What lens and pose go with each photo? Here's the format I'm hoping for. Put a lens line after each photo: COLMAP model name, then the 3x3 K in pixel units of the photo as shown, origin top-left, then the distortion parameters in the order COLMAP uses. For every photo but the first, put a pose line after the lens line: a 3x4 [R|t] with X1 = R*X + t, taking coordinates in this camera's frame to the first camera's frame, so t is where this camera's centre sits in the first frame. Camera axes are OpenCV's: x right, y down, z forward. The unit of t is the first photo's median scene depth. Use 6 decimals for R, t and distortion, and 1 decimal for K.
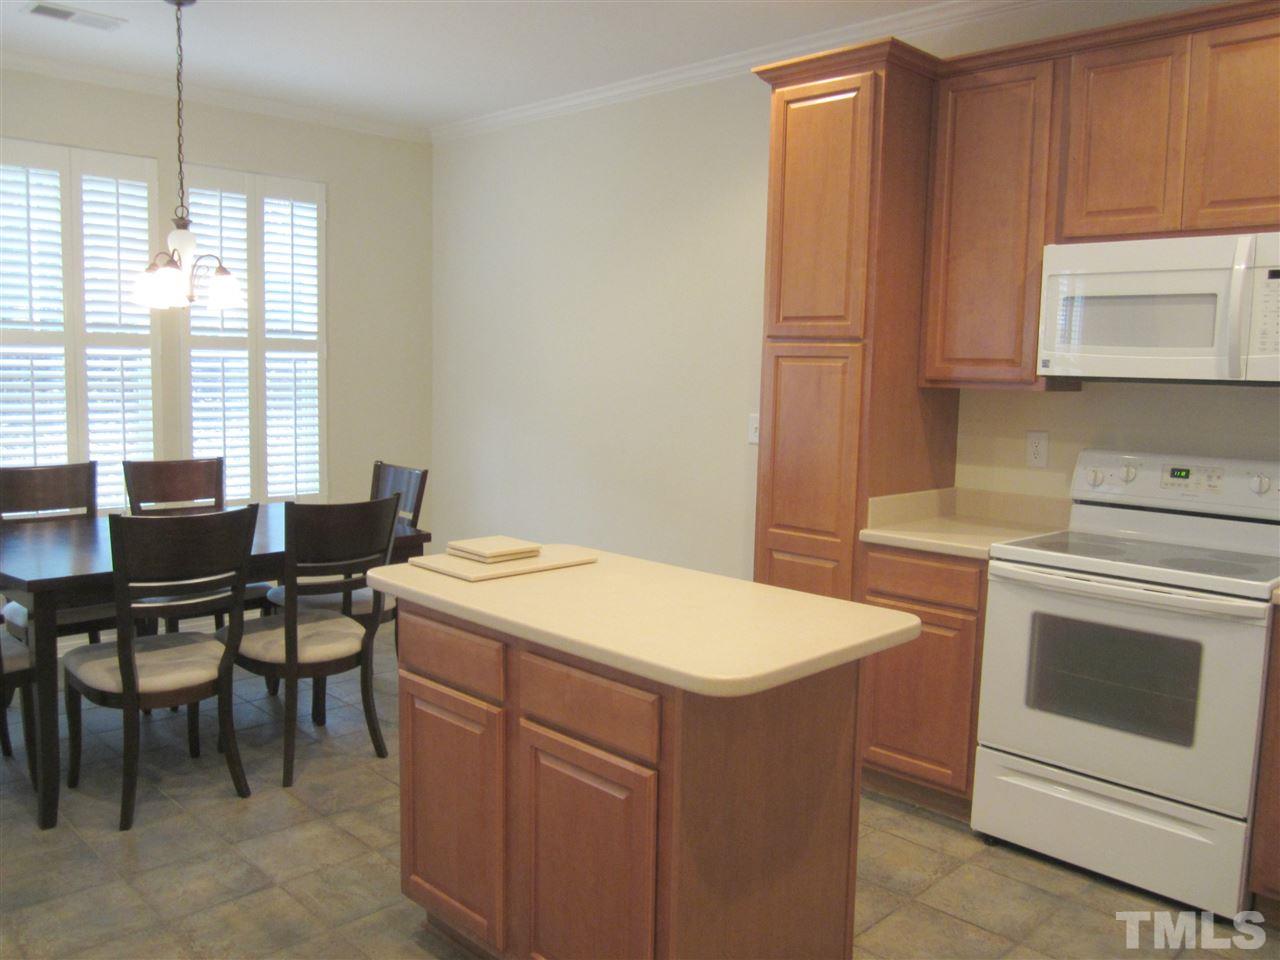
lens RADIAL K [[1024.9, 0, 635.5], [0, 1024.9, 487.5], [0, 0, 1]] dist [-0.059640, 0.010039]
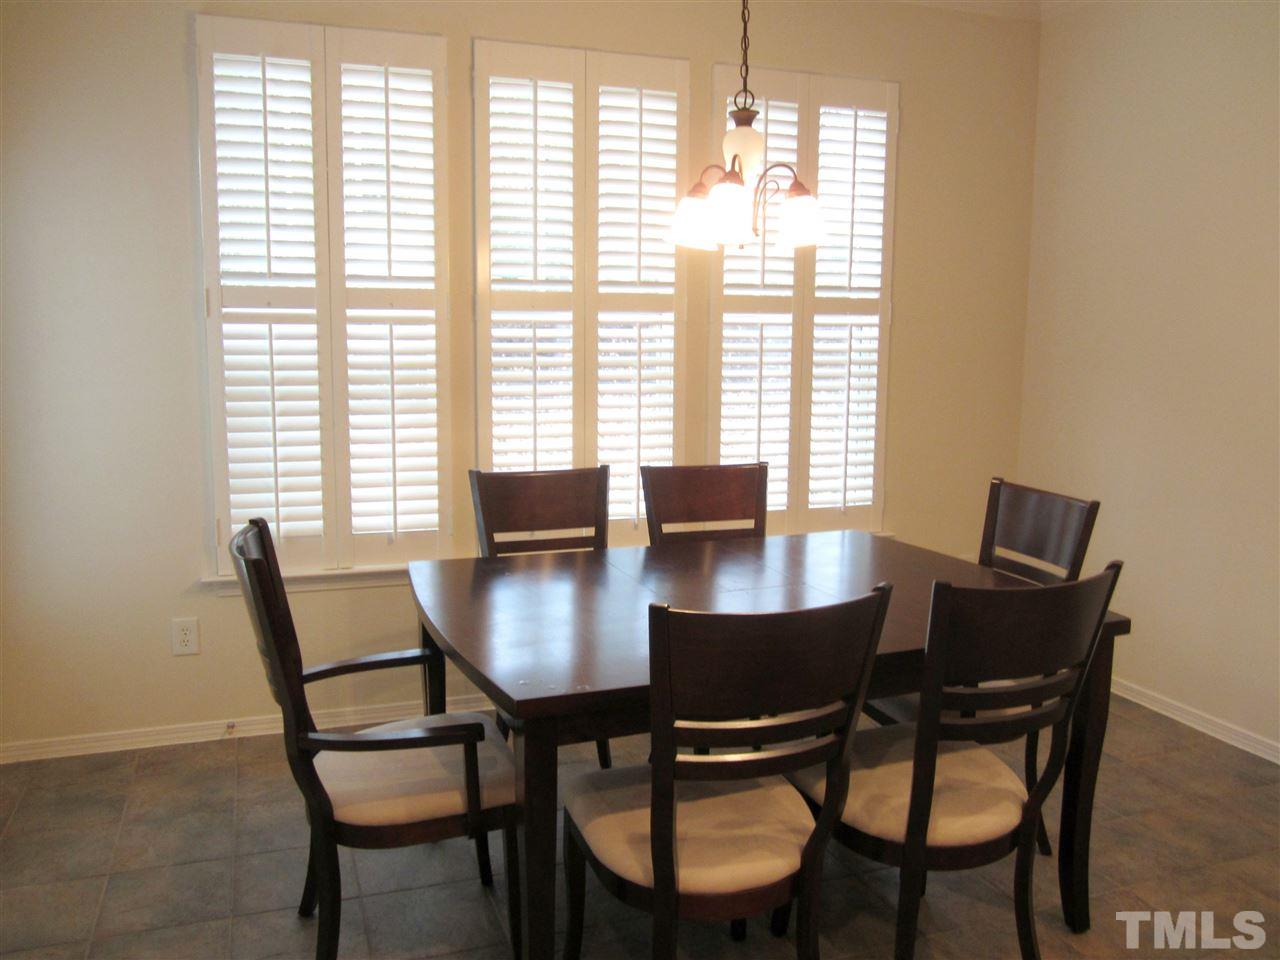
lens RADIAL K [[1082.9, 0, 640.0], [0, 1082.9, 480.0], [0, 0, 1]] dist [-0.055700, -0.002865]
pose [[0.903807, 0.040867, -0.425984, -0.157629], [-0.034047, 0.999141, 0.023615, -0.031185], [0.426583, -0.006839, 0.904422, 0.261555]]
